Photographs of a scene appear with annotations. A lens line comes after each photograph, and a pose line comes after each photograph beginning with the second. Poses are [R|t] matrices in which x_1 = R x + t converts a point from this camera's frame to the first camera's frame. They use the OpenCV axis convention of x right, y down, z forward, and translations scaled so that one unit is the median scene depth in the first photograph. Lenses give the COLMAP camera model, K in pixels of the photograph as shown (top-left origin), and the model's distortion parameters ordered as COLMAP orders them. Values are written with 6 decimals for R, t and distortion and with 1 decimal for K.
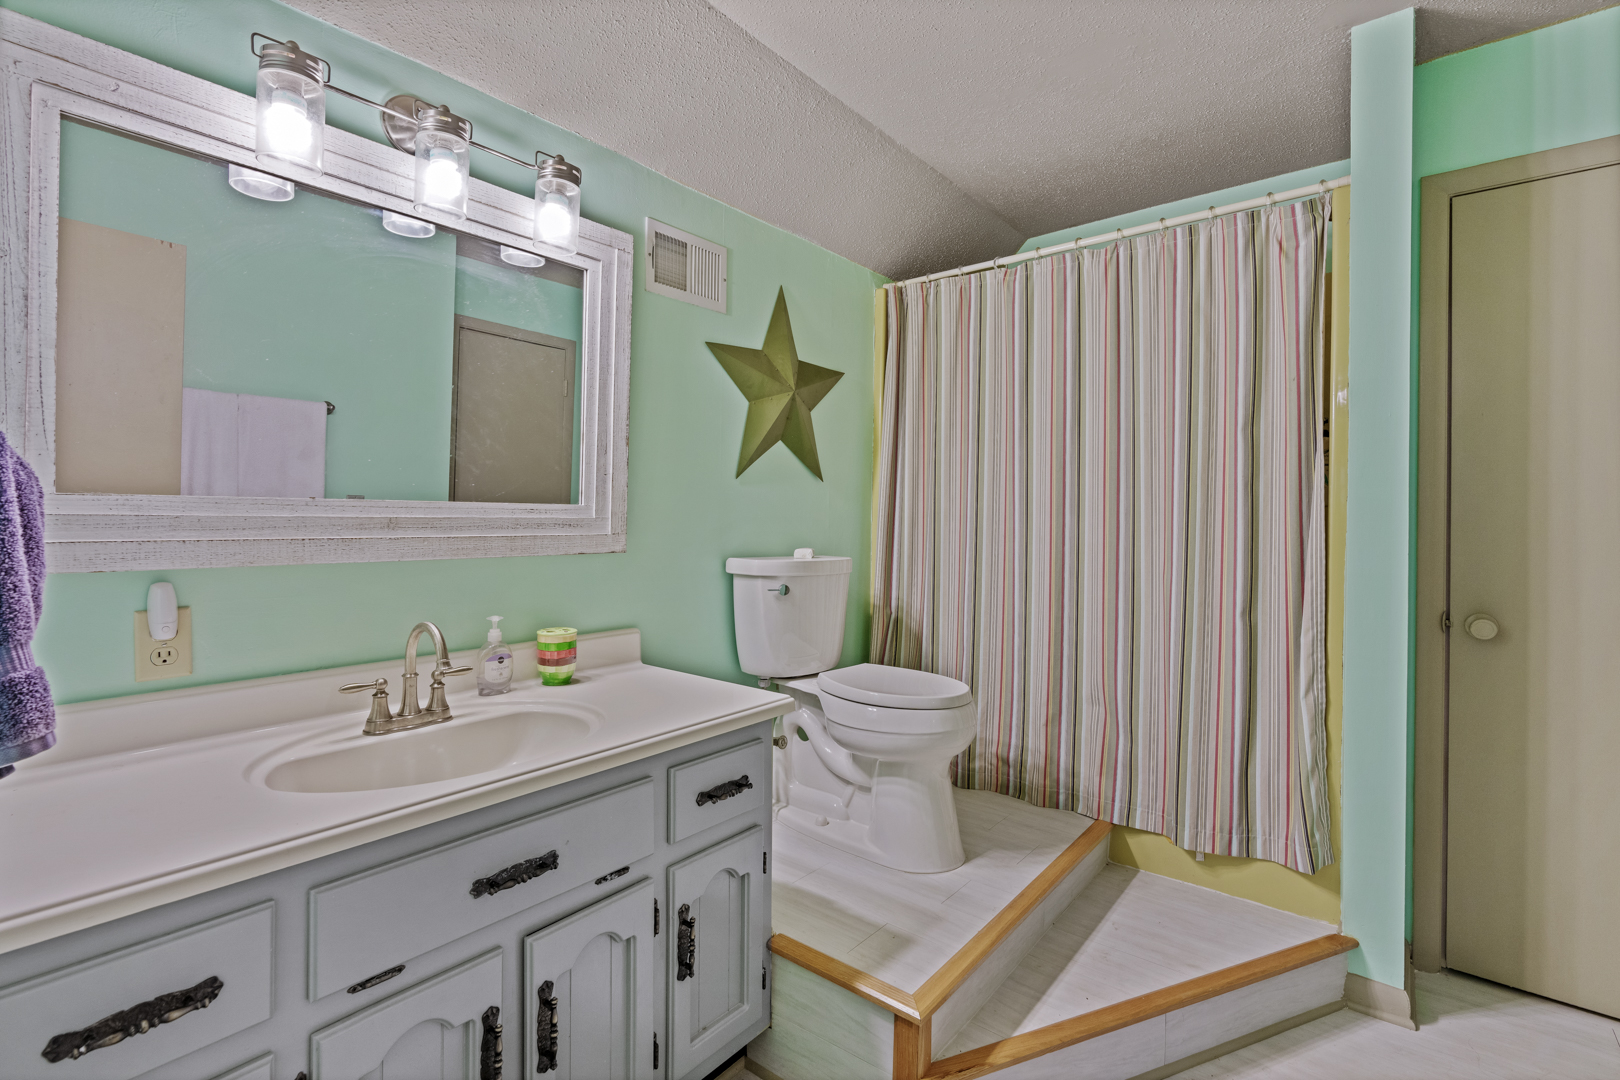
lens RADIAL K [[738.7, 0, 814.9], [0, 738.7, 528.2], [0, 0, 1]] dist [-0.014011, 0.004602]
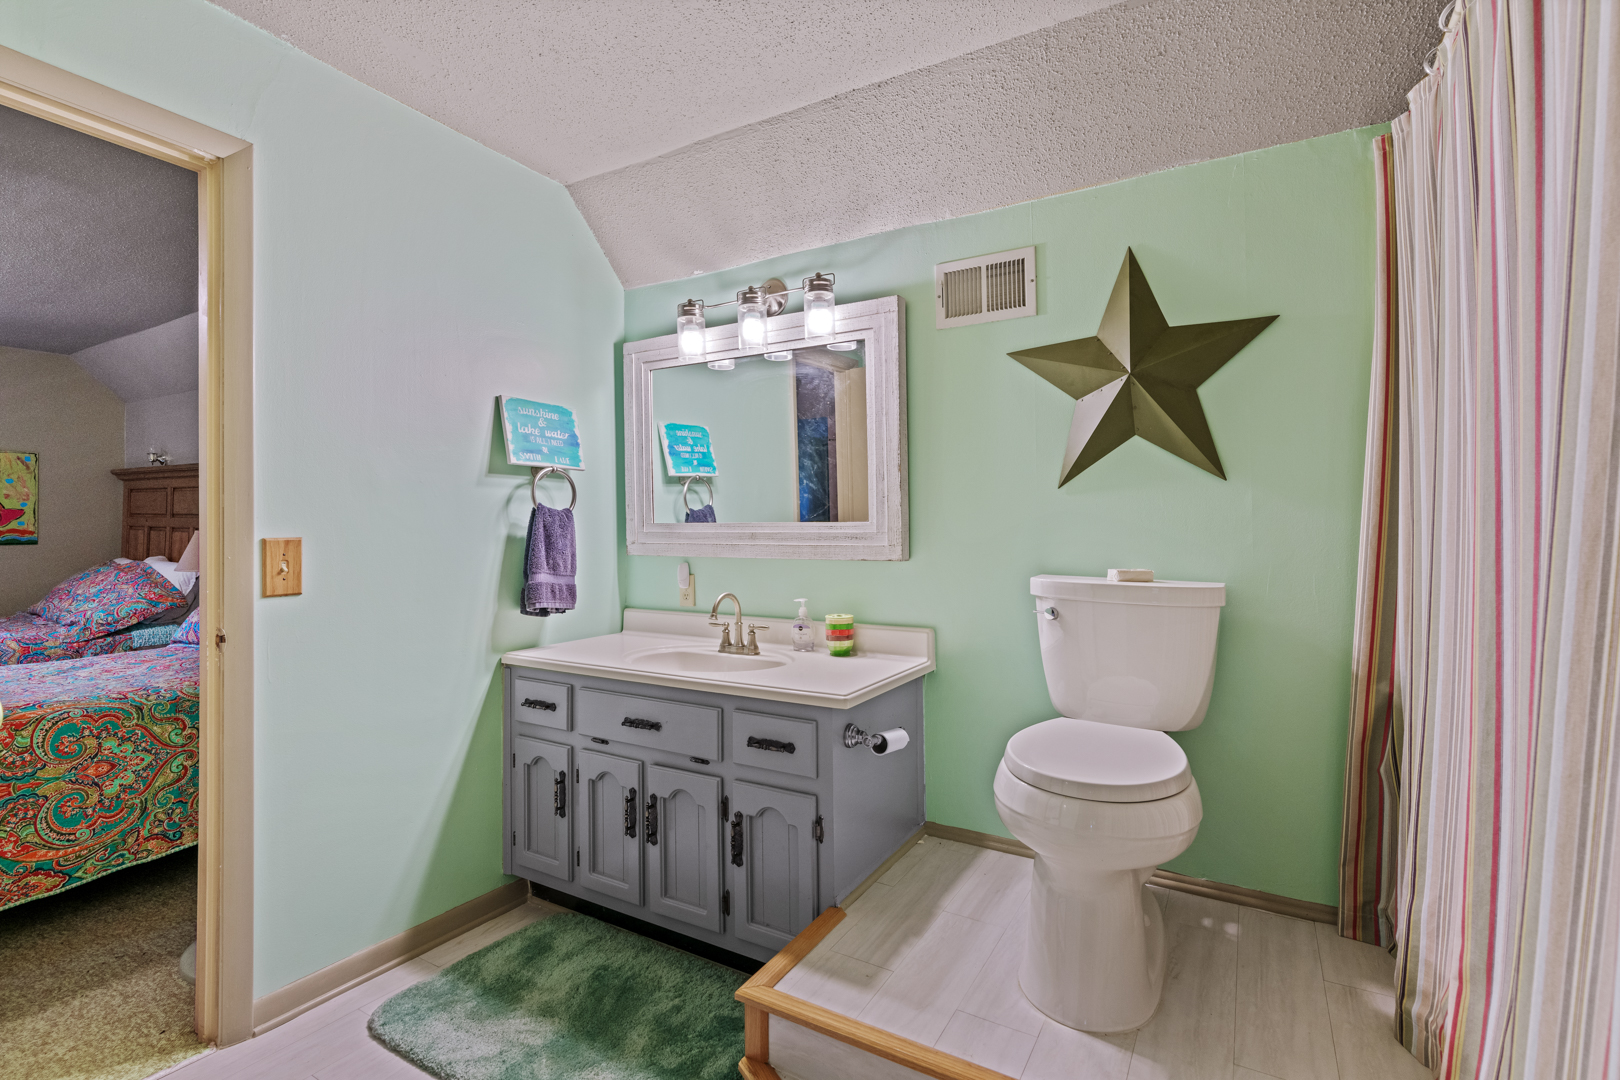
lens RADIAL K [[730.4, 0, 814.8], [0, 730.4, 534.2], [0, 0, 1]] dist [0.000099, 0.000282]
pose [[0.160774, 0.001263, -0.986990, 0.987016], [-0.010541, 0.999944, -0.000438, -0.010117], [0.986935, 0.010474, 0.160779, 0.749498]]
